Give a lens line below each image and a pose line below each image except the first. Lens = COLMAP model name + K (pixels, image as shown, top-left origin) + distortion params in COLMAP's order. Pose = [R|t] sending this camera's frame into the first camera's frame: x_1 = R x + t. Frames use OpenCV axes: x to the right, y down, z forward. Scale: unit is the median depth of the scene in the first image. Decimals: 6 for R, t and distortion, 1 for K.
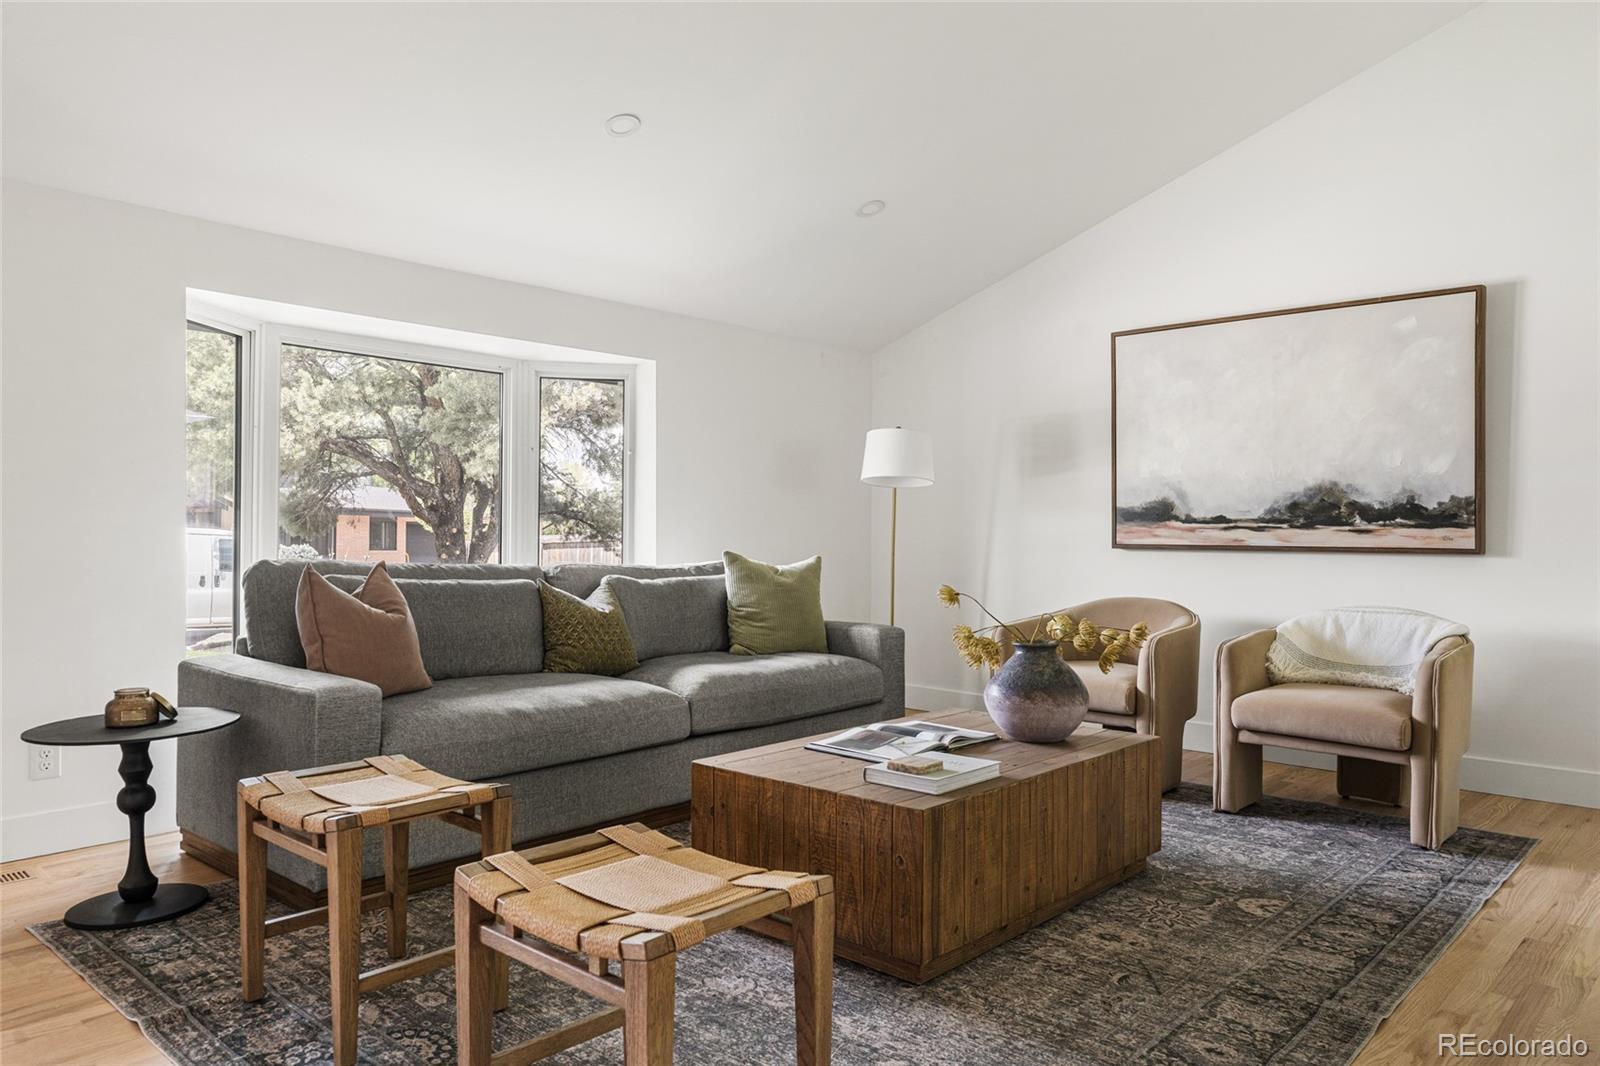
lens RADIAL K [[1084.6, 0, 792.3], [0, 1084.6, 532.7], [0, 0, 1]] dist [0.000598, 0.000707]
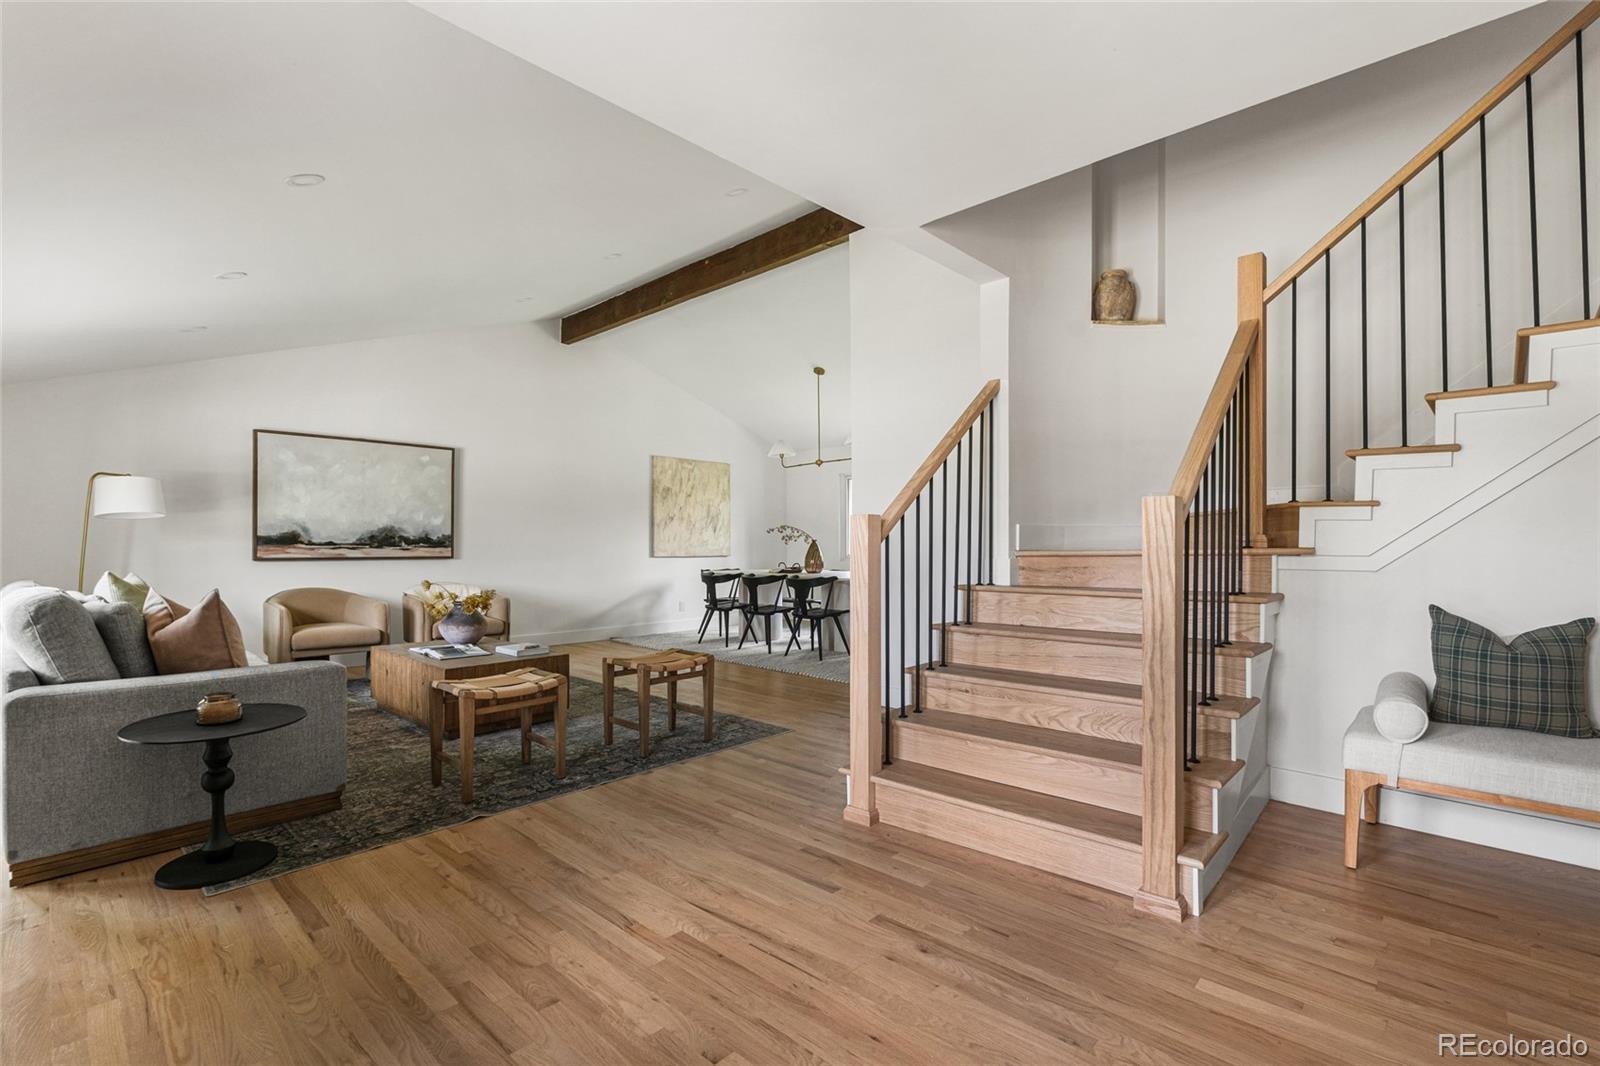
lens RADIAL K [[734.4, 0, 798.6], [0, 734.4, 542.1], [0, 0, 1]] dist [-0.004174, -0.000574]
pose [[-0.000881, -0.004345, 0.999990, -0.979655], [-0.004244, 0.999982, 0.004341, -0.026239], [-0.999991, -0.004241, -0.000899, 0.216759]]
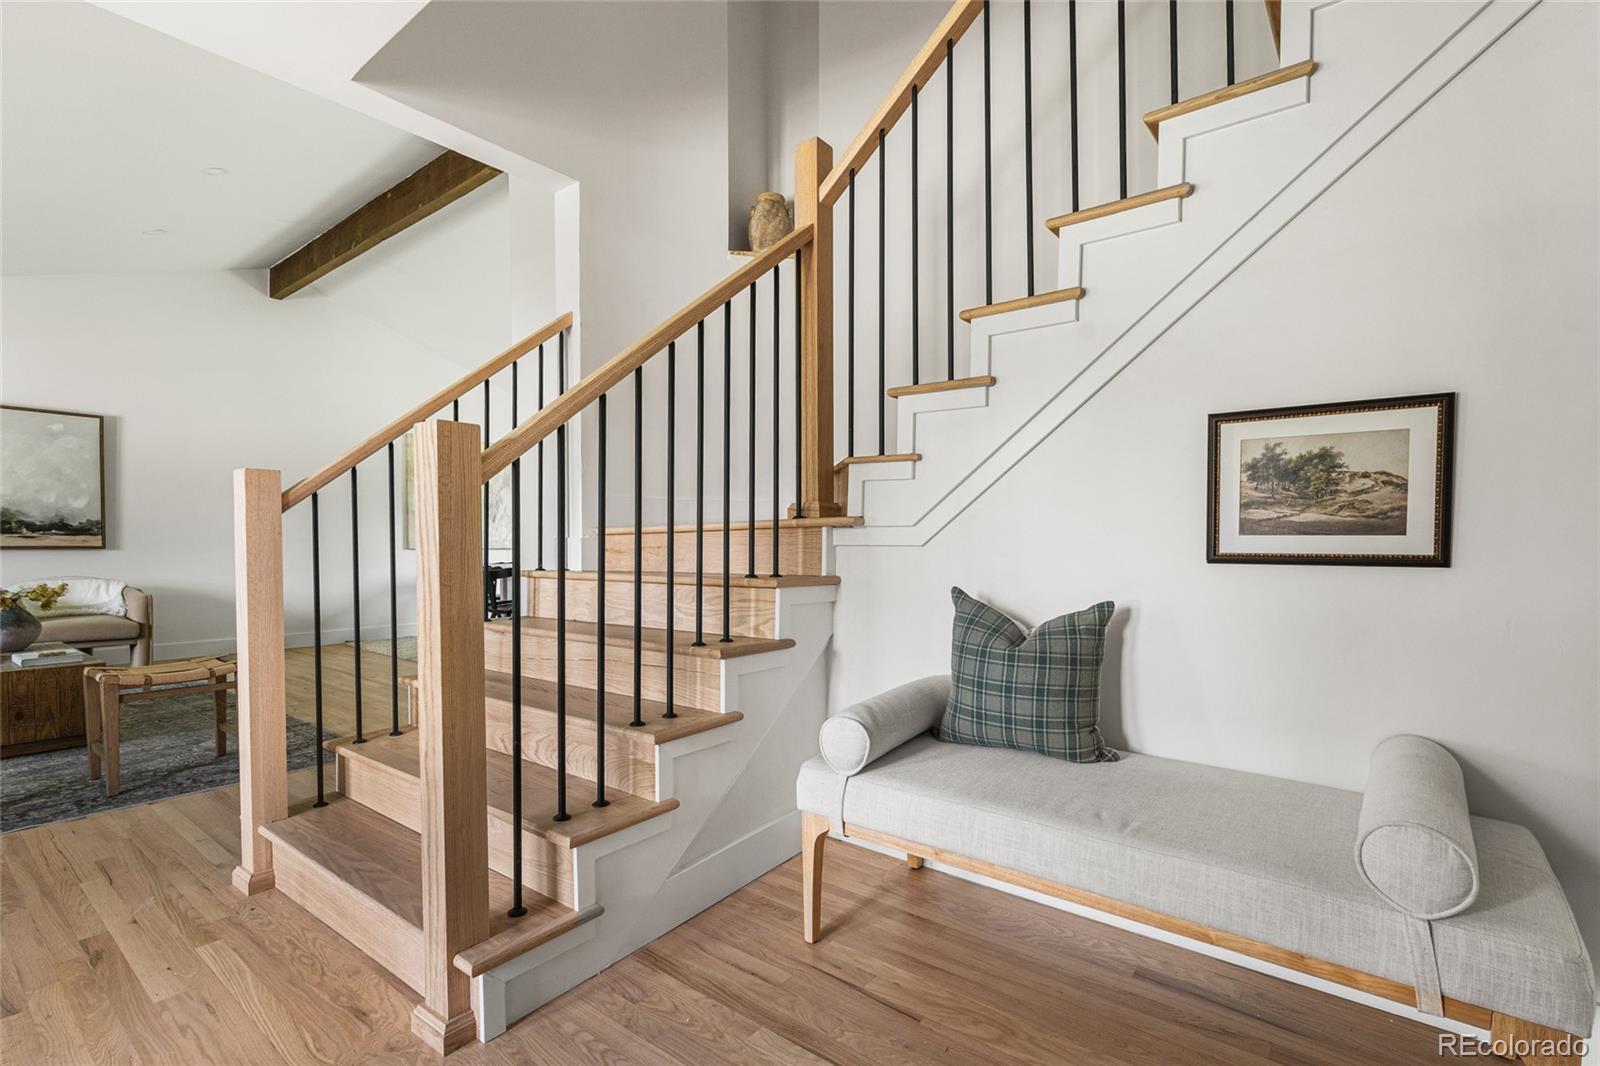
lens RADIAL K [[737.2, 0, 793.8], [0, 737.2, 563.2], [0, 0, 1]] dist [-0.000031, 0.000624]
pose [[-0.089789, -0.033149, 0.995409, -0.830402], [-0.004650, 0.999449, 0.032864, -0.004115], [-0.995950, -0.001678, -0.089893, -0.157622]]
